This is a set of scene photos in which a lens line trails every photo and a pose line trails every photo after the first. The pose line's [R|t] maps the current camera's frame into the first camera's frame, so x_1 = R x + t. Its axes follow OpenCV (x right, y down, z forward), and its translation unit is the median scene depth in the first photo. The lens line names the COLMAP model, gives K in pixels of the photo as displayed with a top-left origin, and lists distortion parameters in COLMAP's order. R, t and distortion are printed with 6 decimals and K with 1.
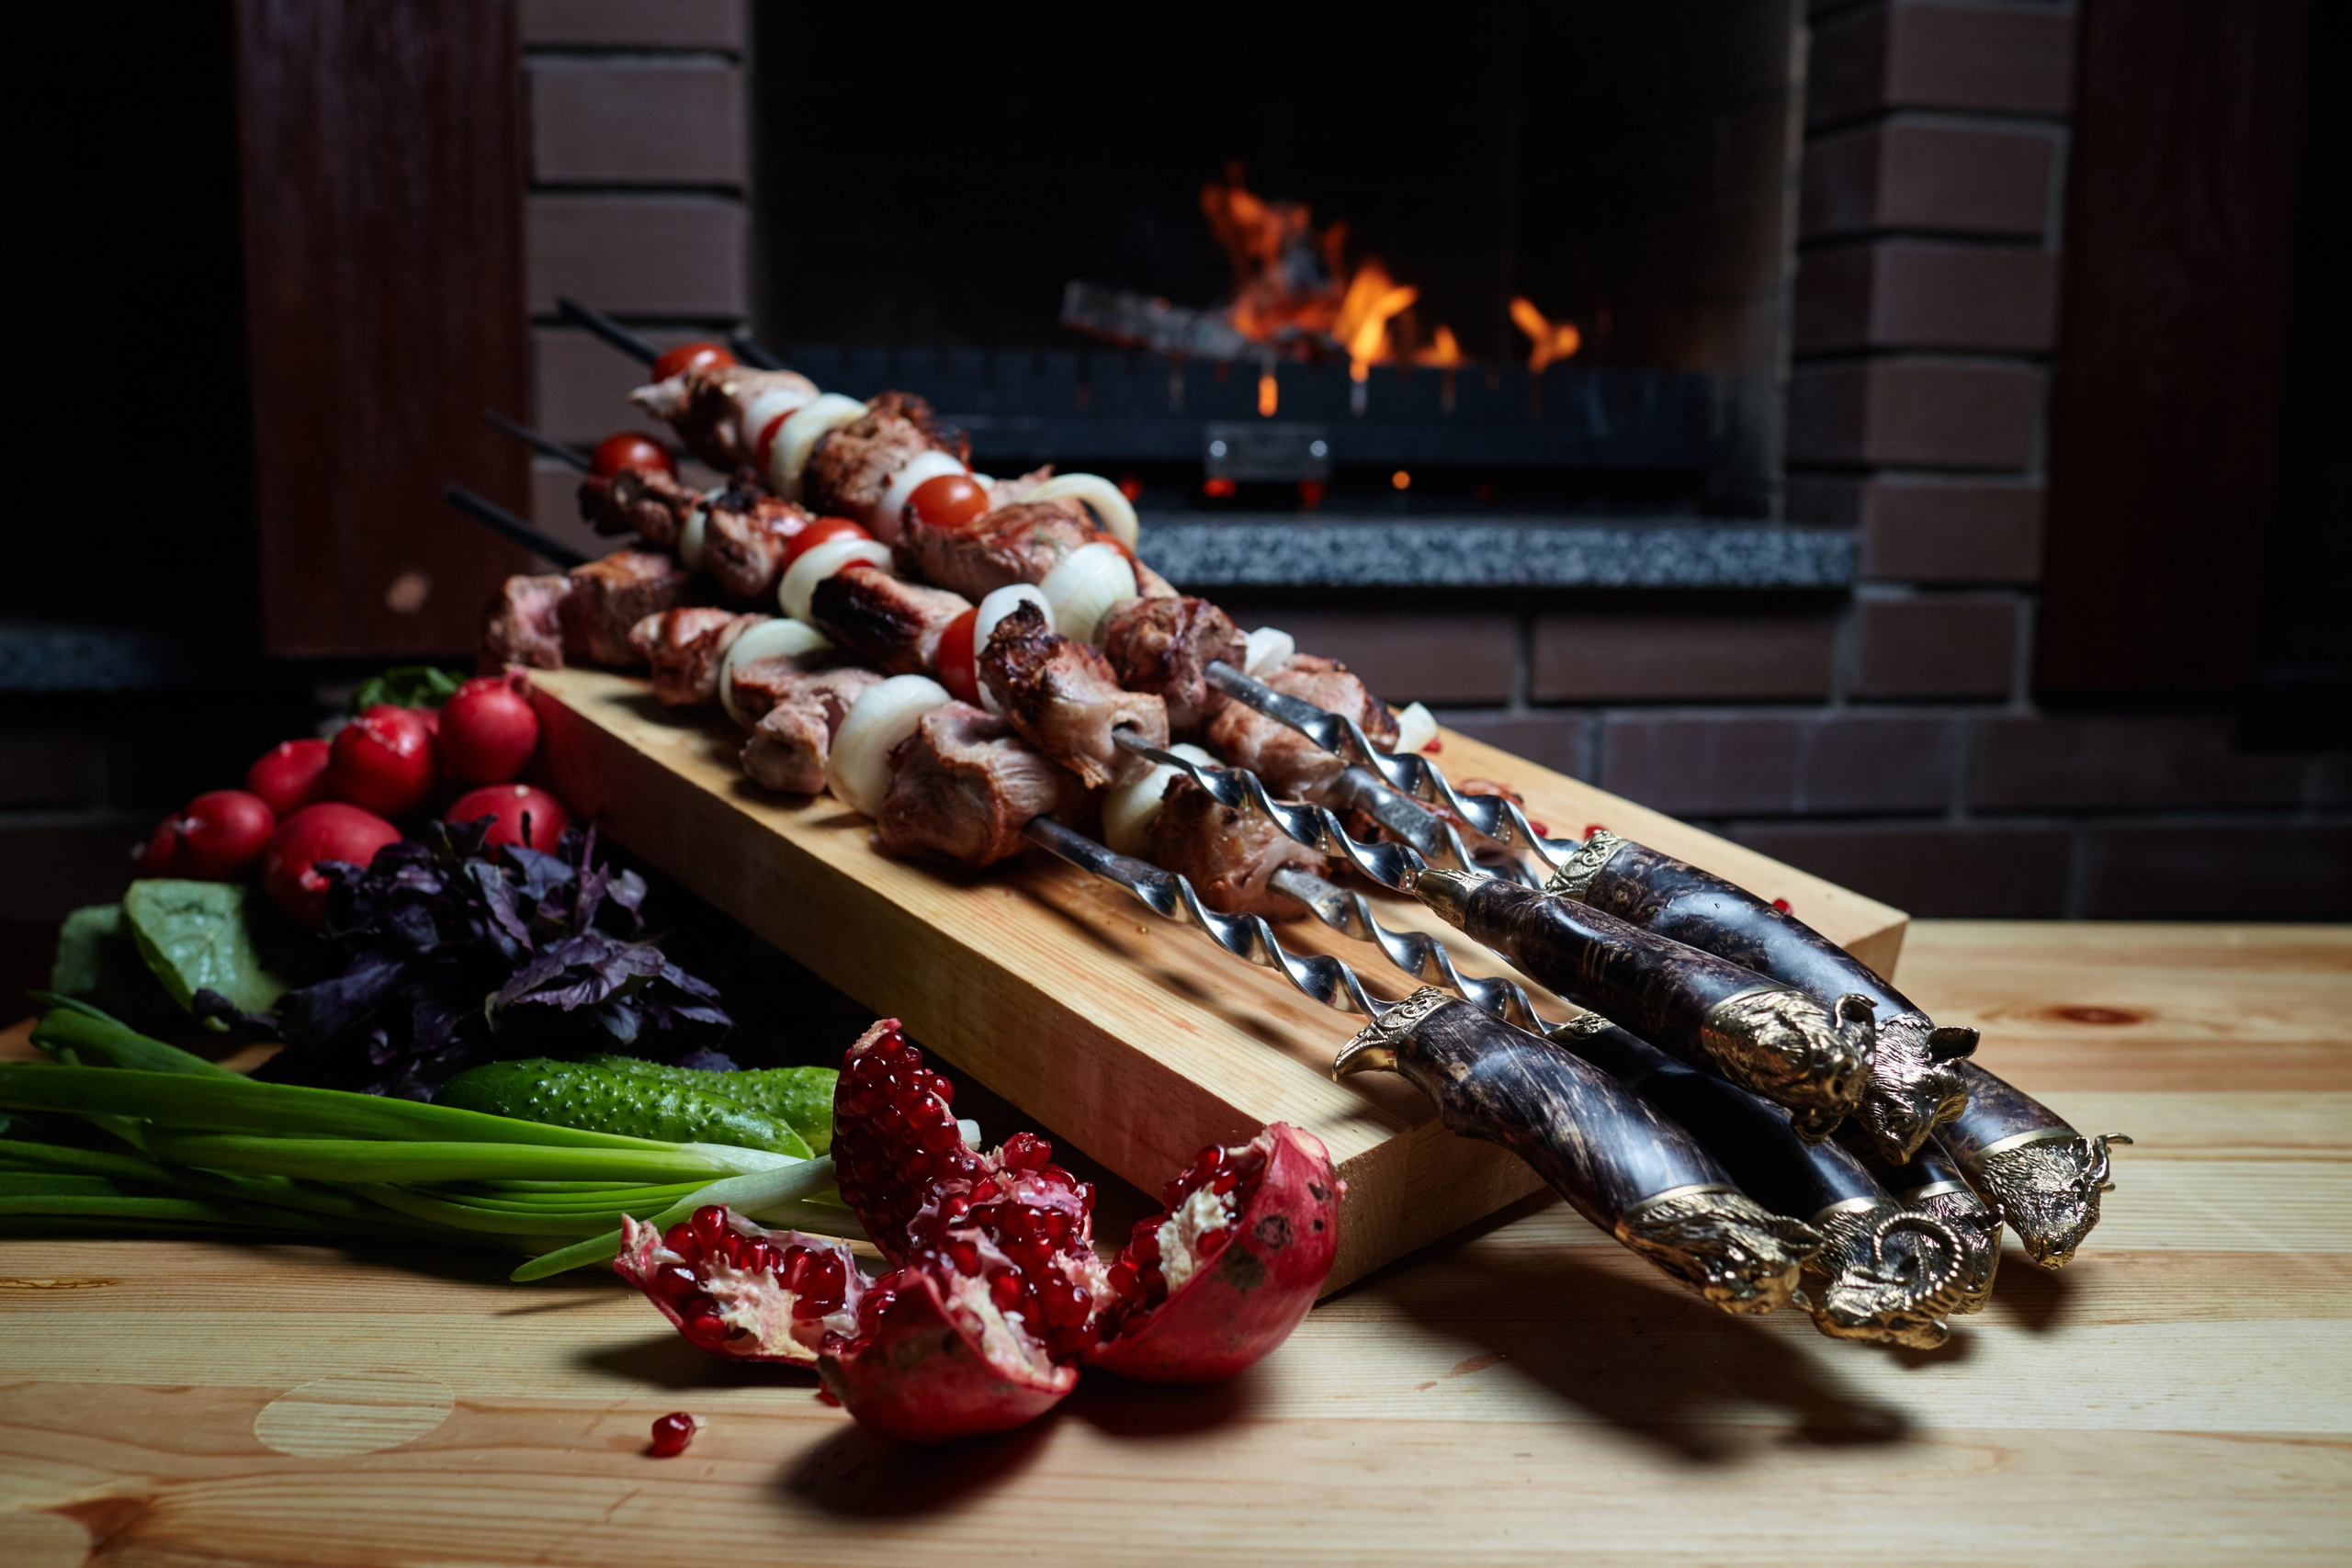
lens RADIAL K [[2130.7, 0, 1176.0], [0, 2130.7, 784.0], [0, 0, 1]] dist [-0.037670, 0.033206]
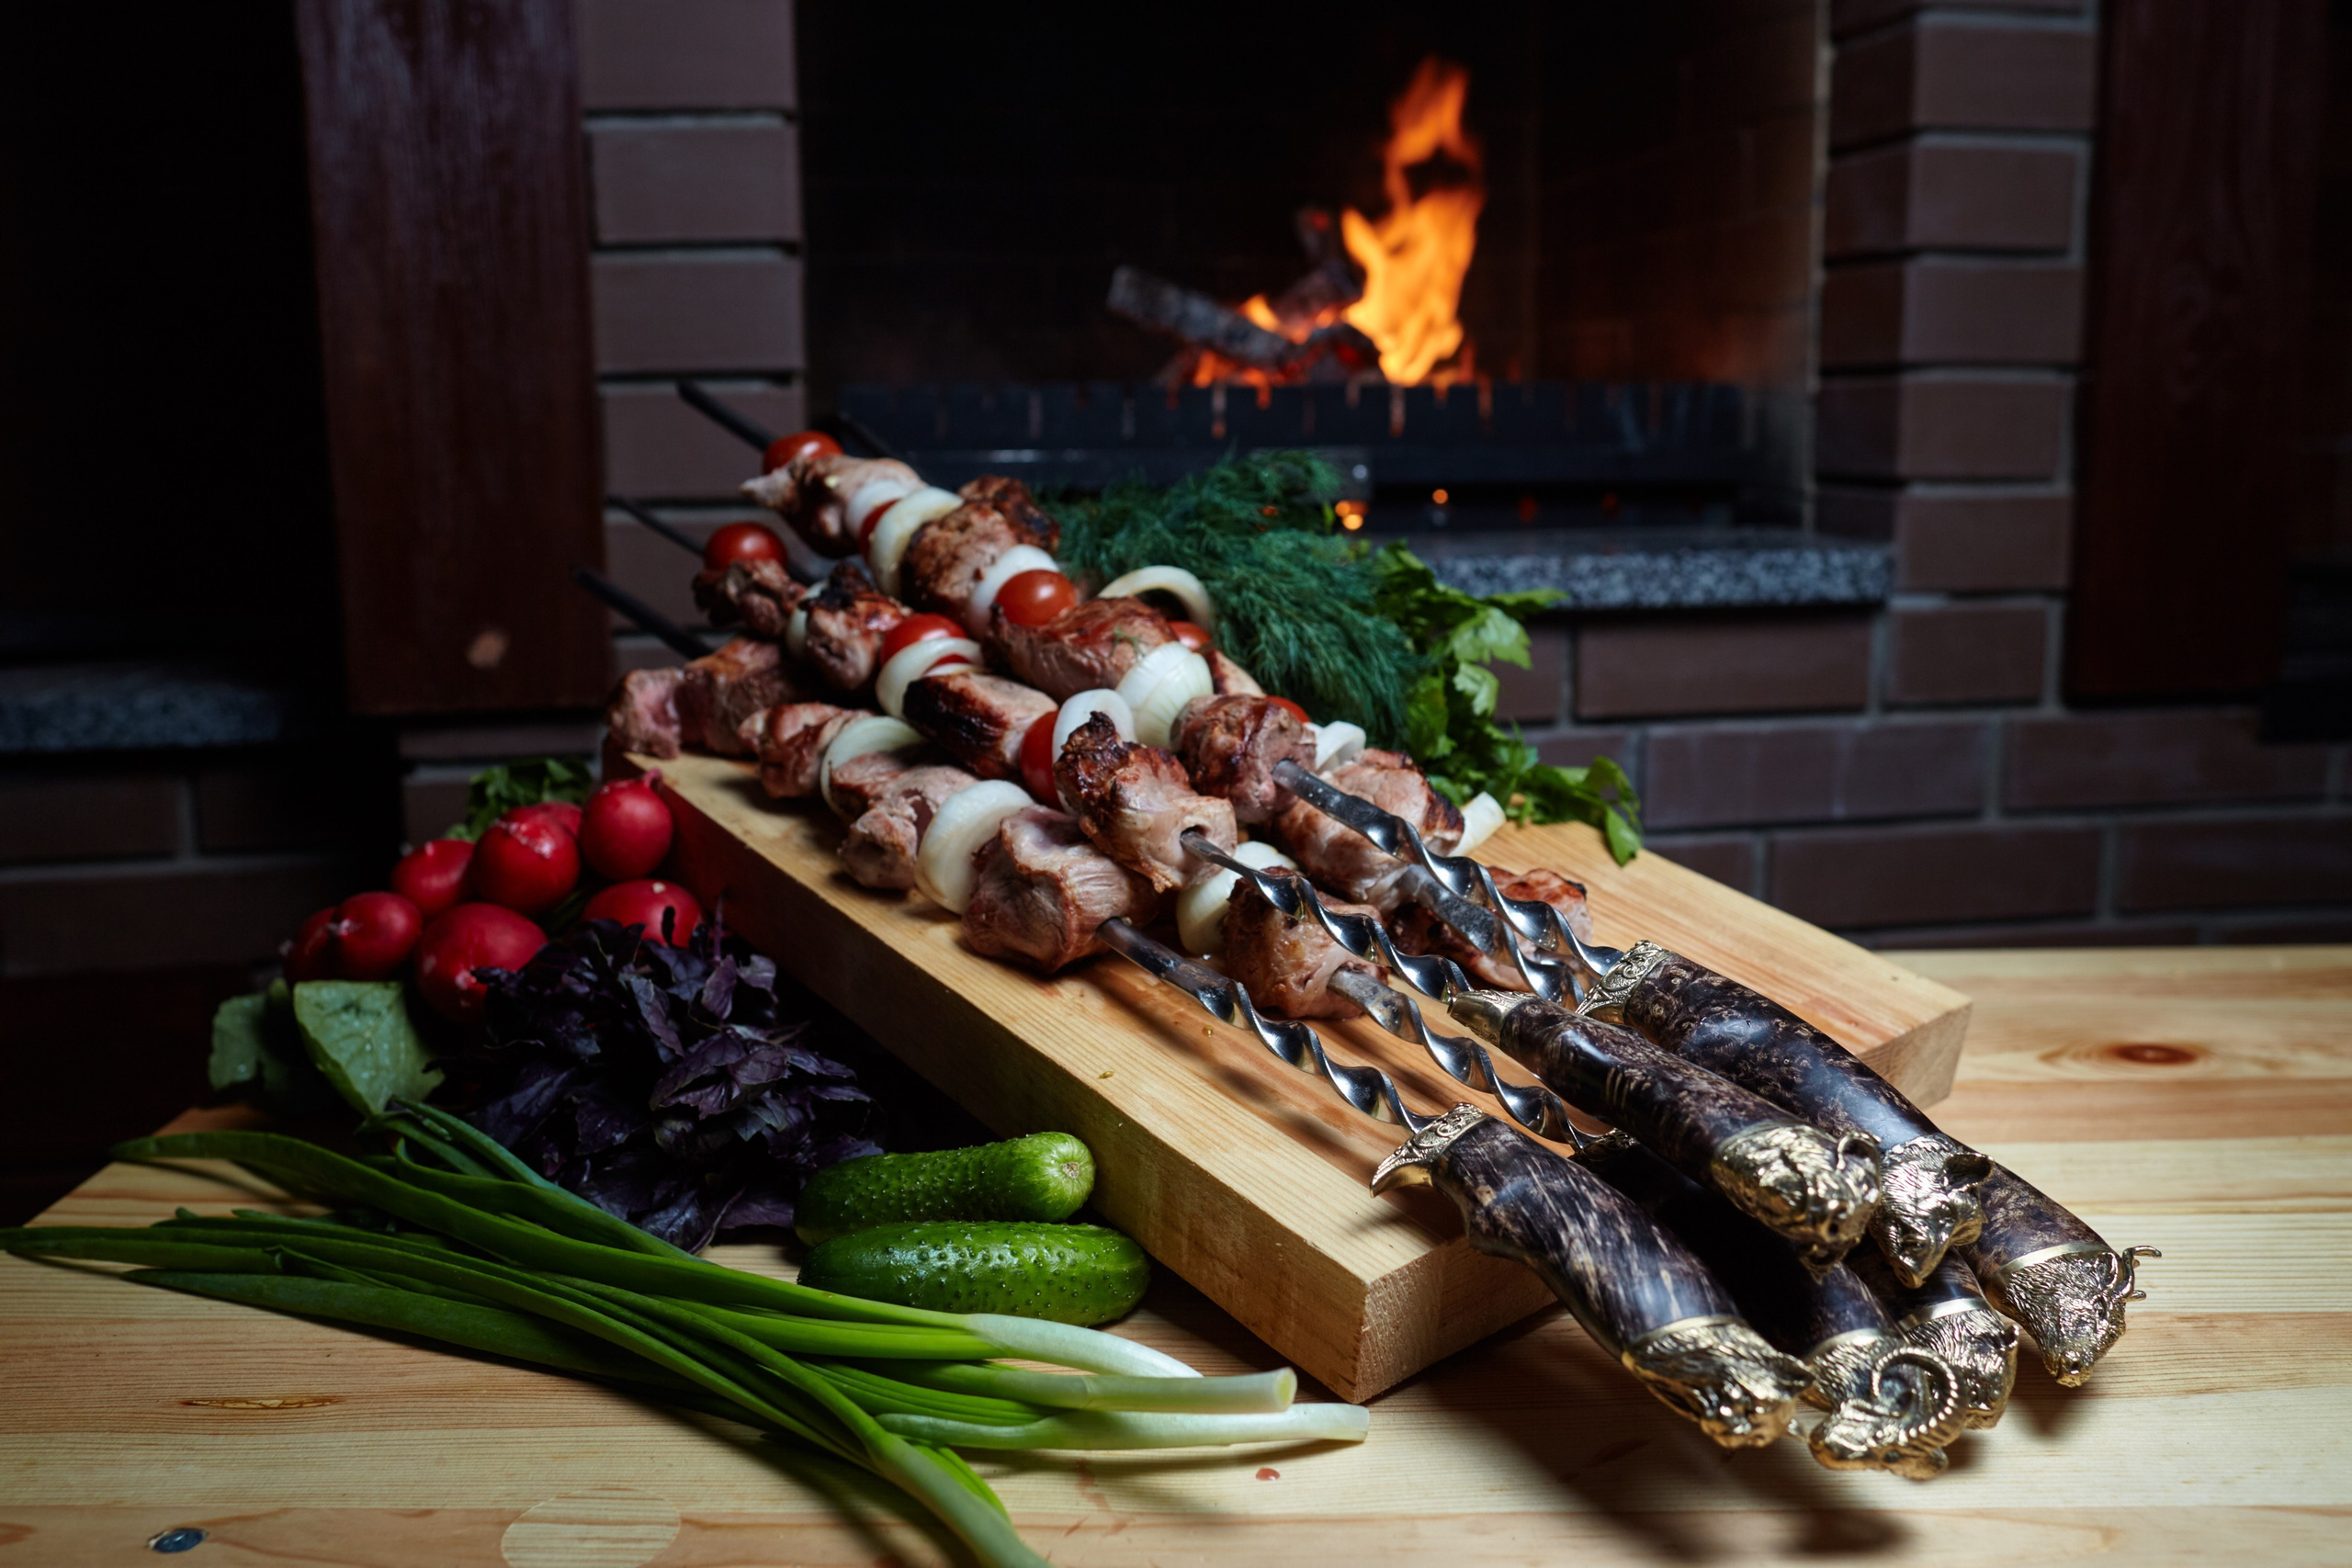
lens RADIAL K [[2130.7, 0, 1176.0], [0, 2130.7, 784.0], [0, 0, 1]] dist [-0.037670, 0.033206]
pose [[0.999686, -0.025033, 0.000979, -0.075182], [0.025002, 0.999395, 0.024193, -0.099212], [-0.001584, -0.024161, 0.999707, -0.071650]]
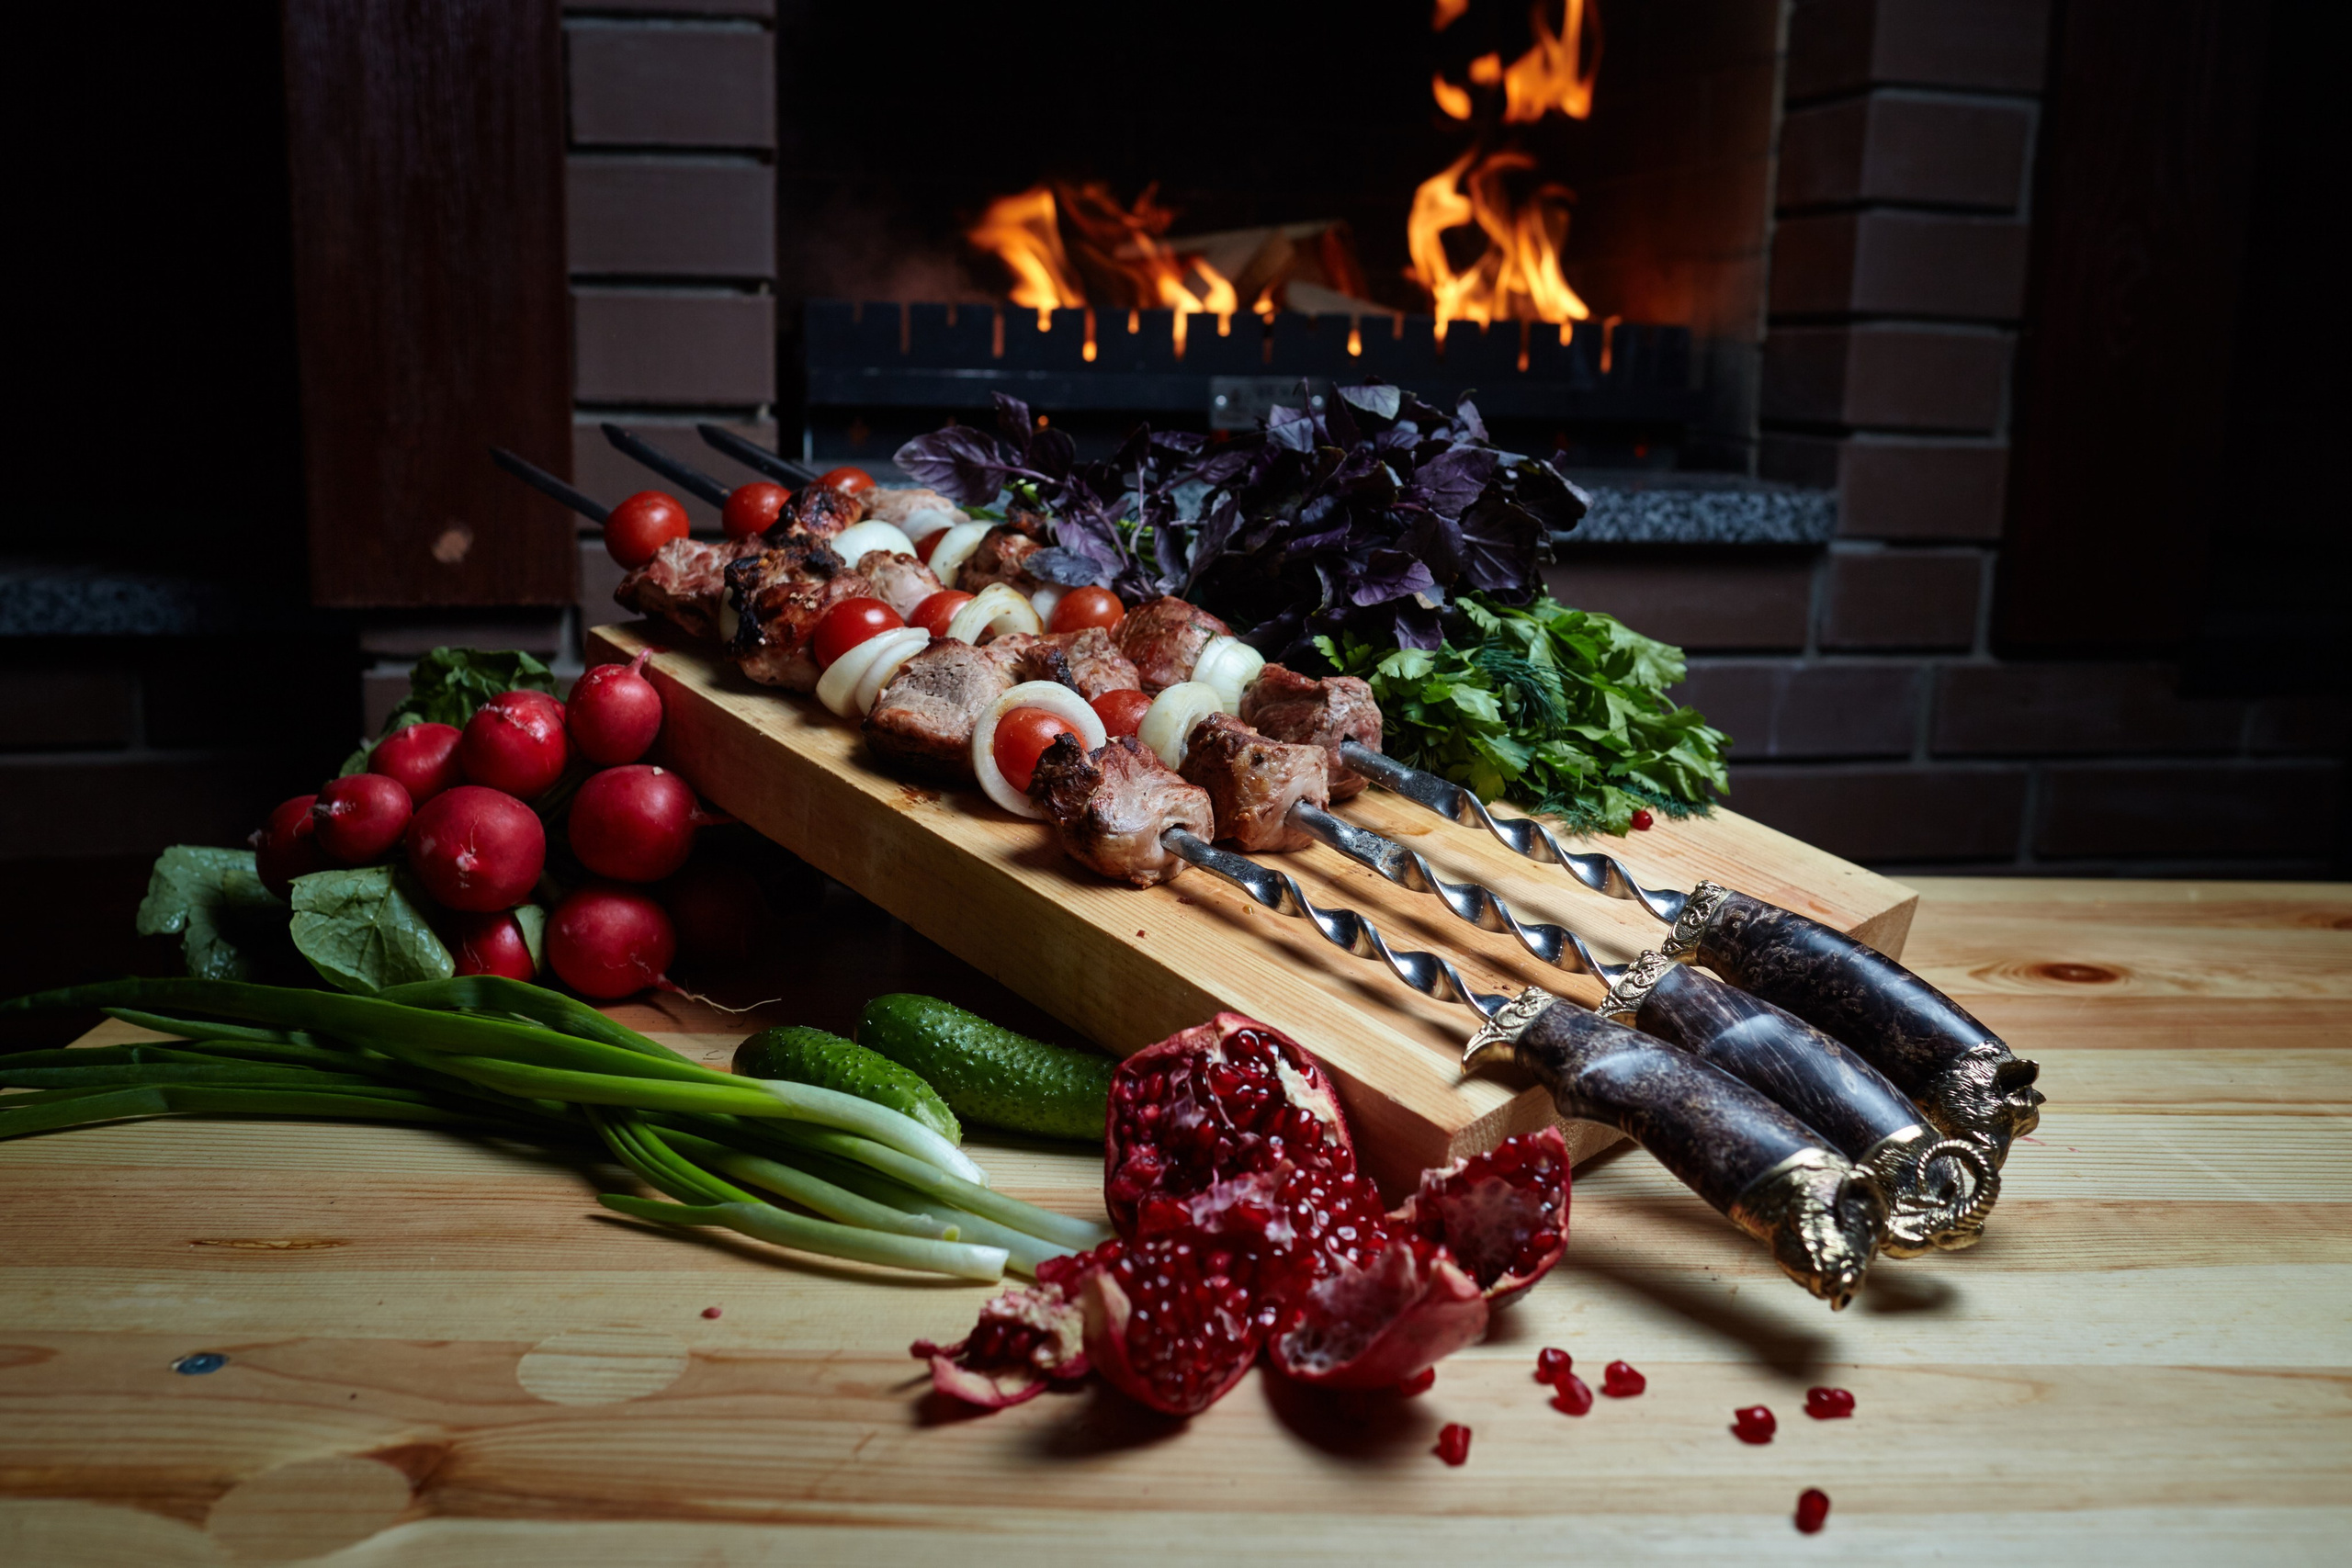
lens RADIAL K [[2130.7, 0, 1176.0], [0, 2130.7, 784.0], [0, 0, 1]] dist [-0.037670, 0.033206]
pose [[0.999224, 0.002873, 0.039273, -0.120897], [-0.004822, 0.998757, 0.049619, -0.065146], [-0.039082, -0.049770, 0.997996, -0.117211]]
